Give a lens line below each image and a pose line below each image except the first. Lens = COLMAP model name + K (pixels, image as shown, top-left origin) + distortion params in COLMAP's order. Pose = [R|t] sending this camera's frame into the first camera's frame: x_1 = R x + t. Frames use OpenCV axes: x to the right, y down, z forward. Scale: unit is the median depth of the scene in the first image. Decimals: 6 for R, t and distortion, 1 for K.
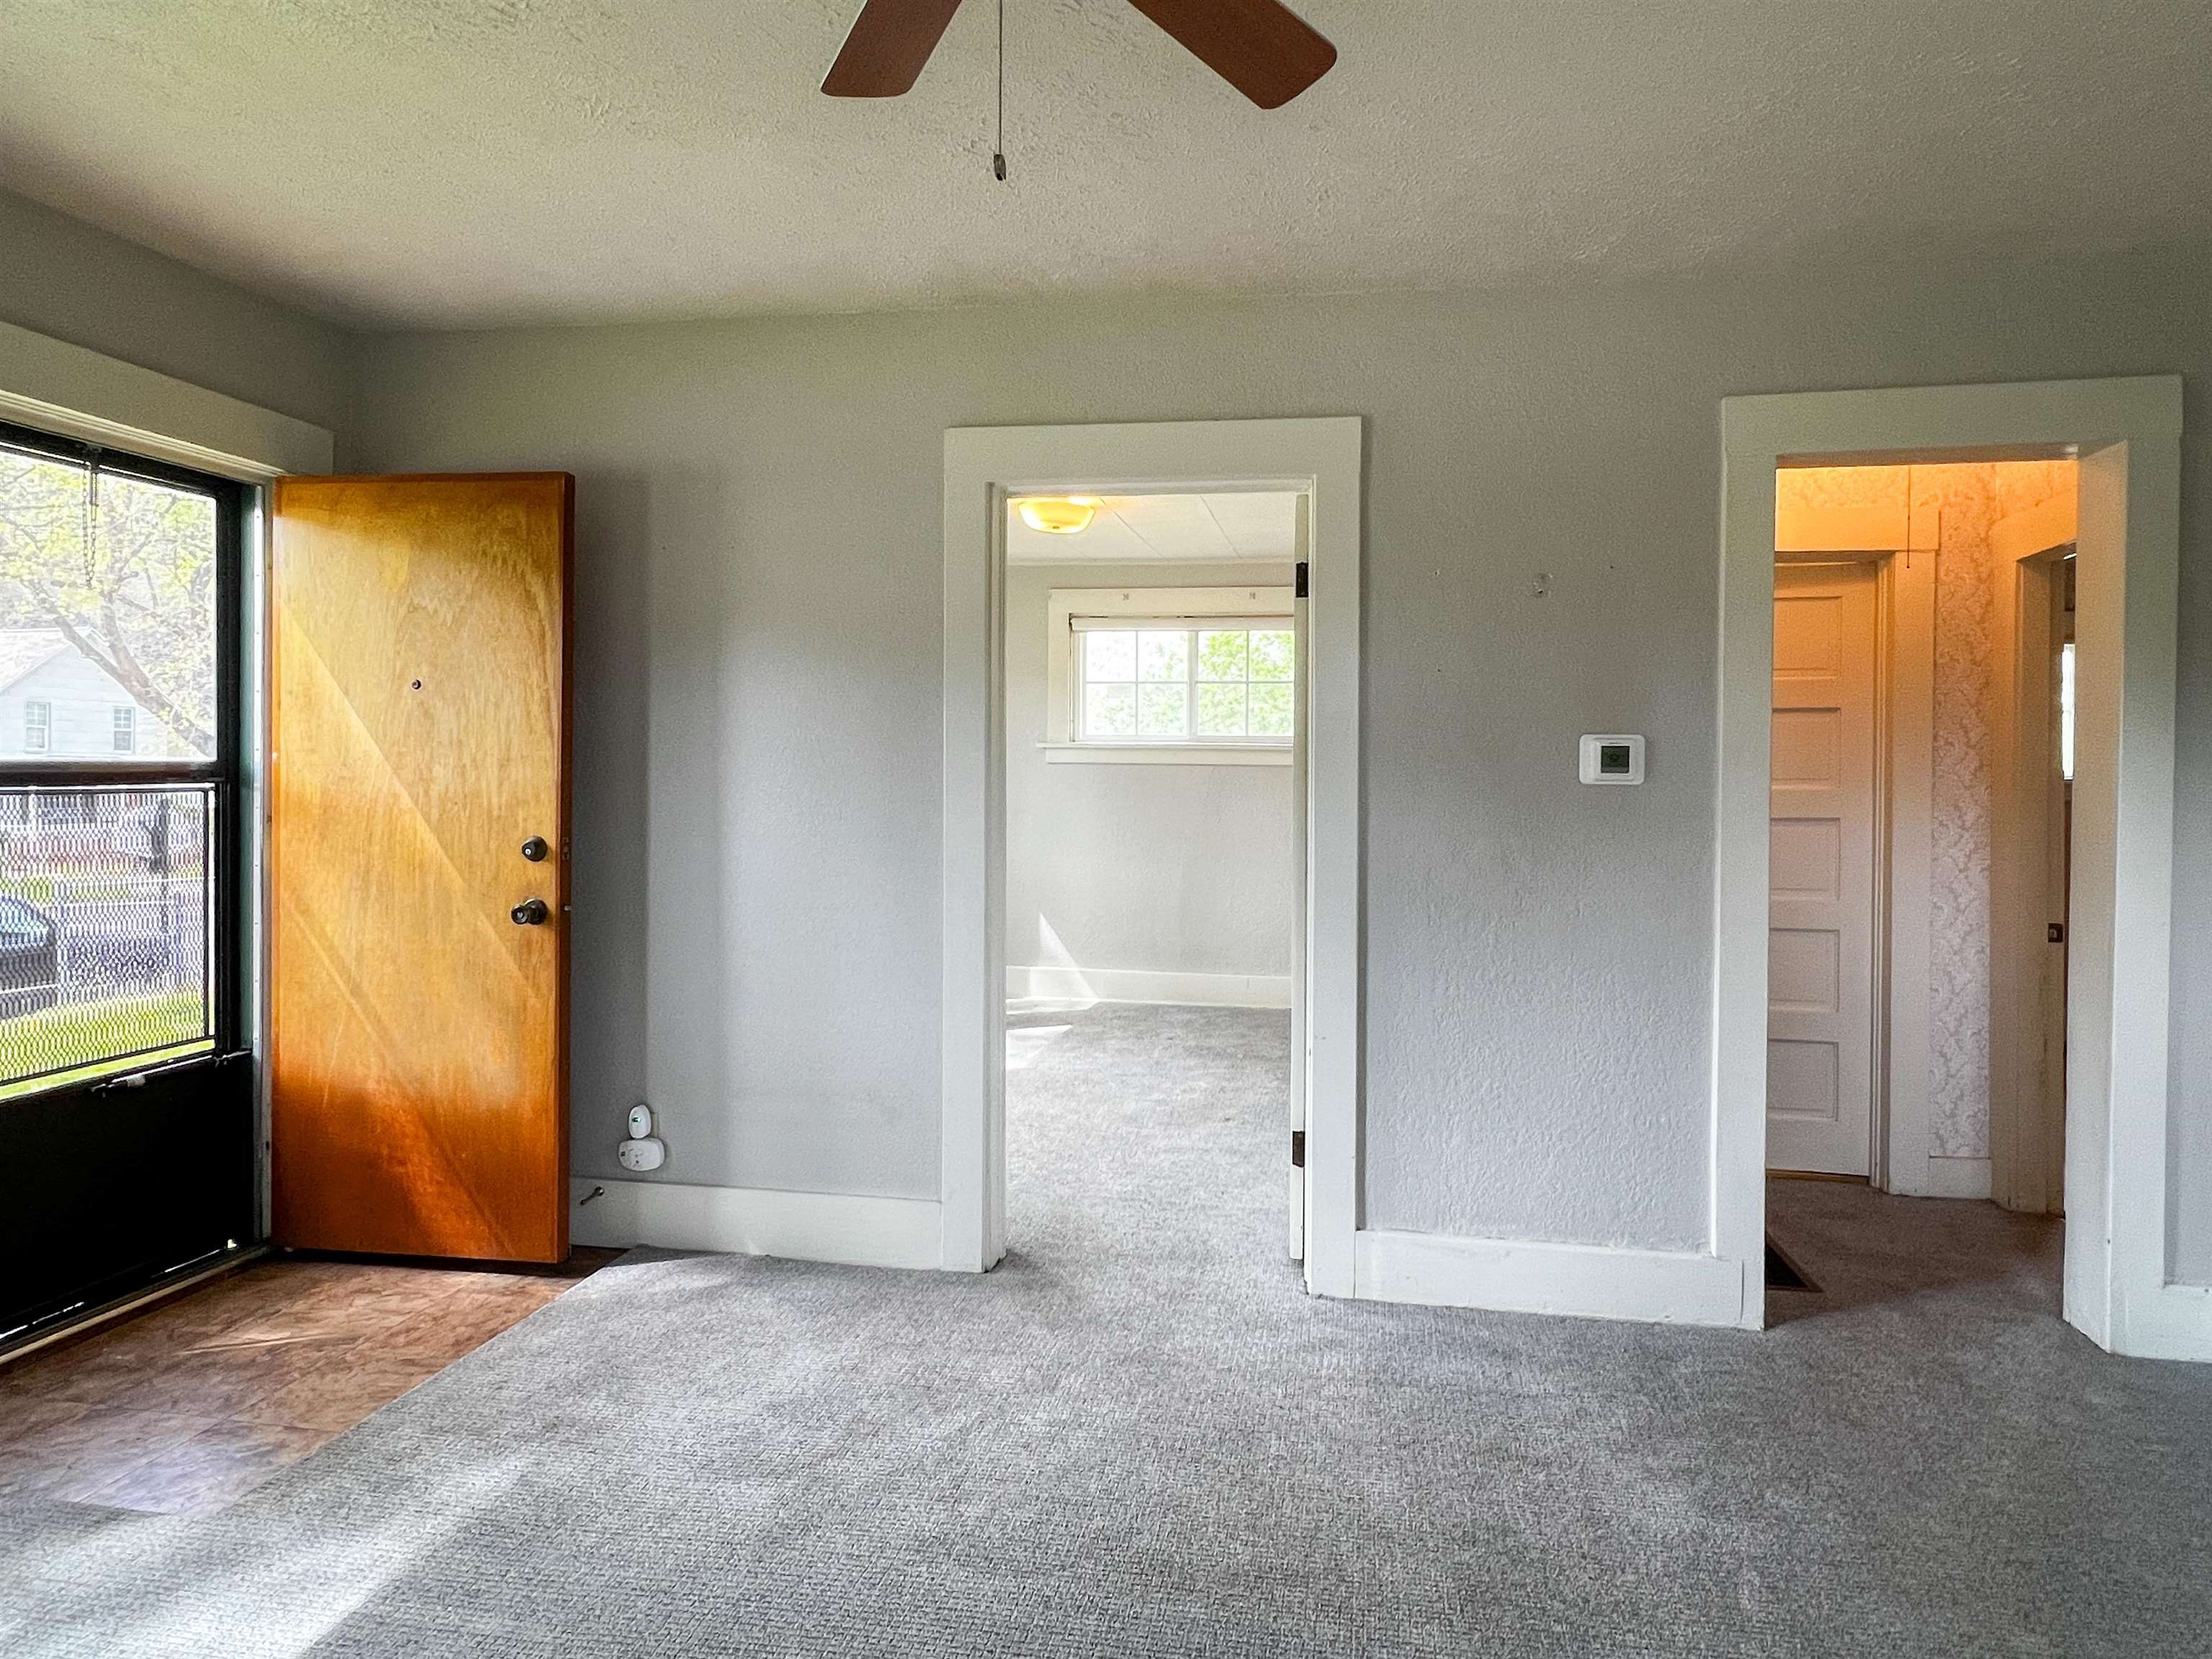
lens RADIAL K [[1302.1, 0, 1175.2], [0, 1302.1, 780.5], [0, 0, 1]] dist [-0.000814, 0.000183]
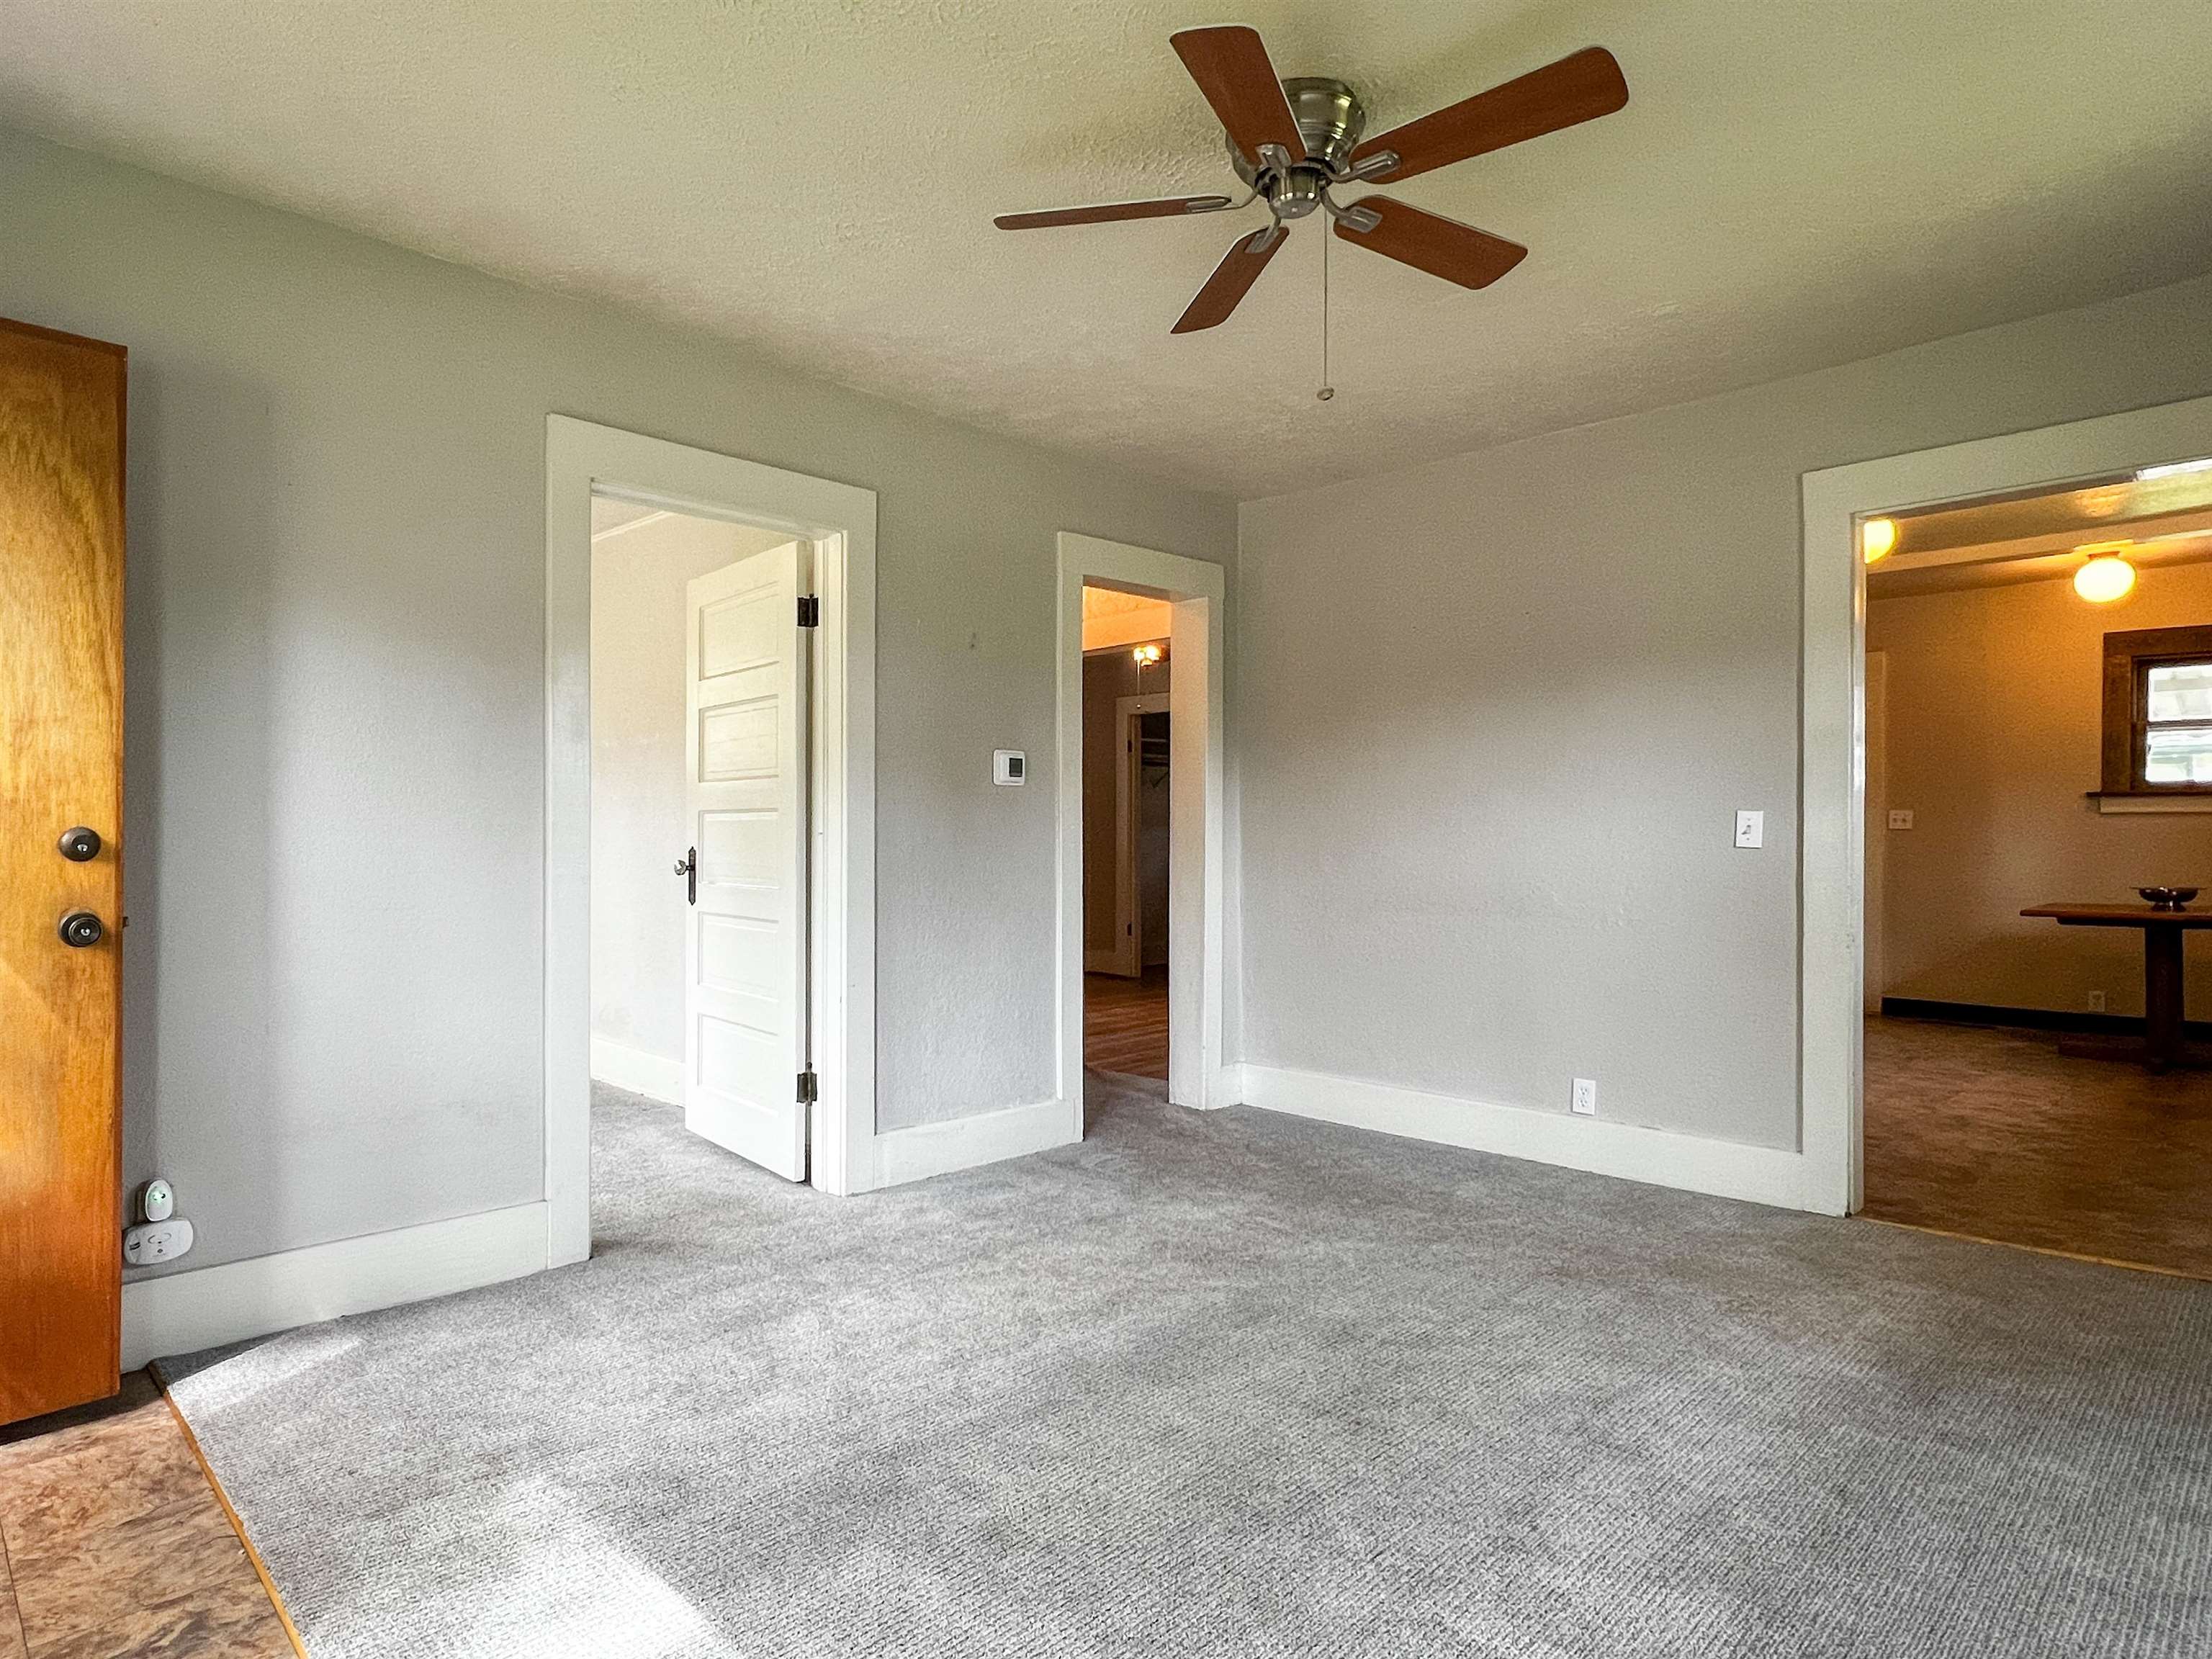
lens RADIAL K [[1216.6, 0, 1112.7], [0, 1216.6, 815.1], [0, 0, 1]] dist [-0.000613, -0.000062]
pose [[0.592398, -0.001671, 0.805643, -0.700404], [0.009987, 0.999936, -0.005269, 0.045447], [-0.805583, 0.011167, 0.592377, 0.117087]]
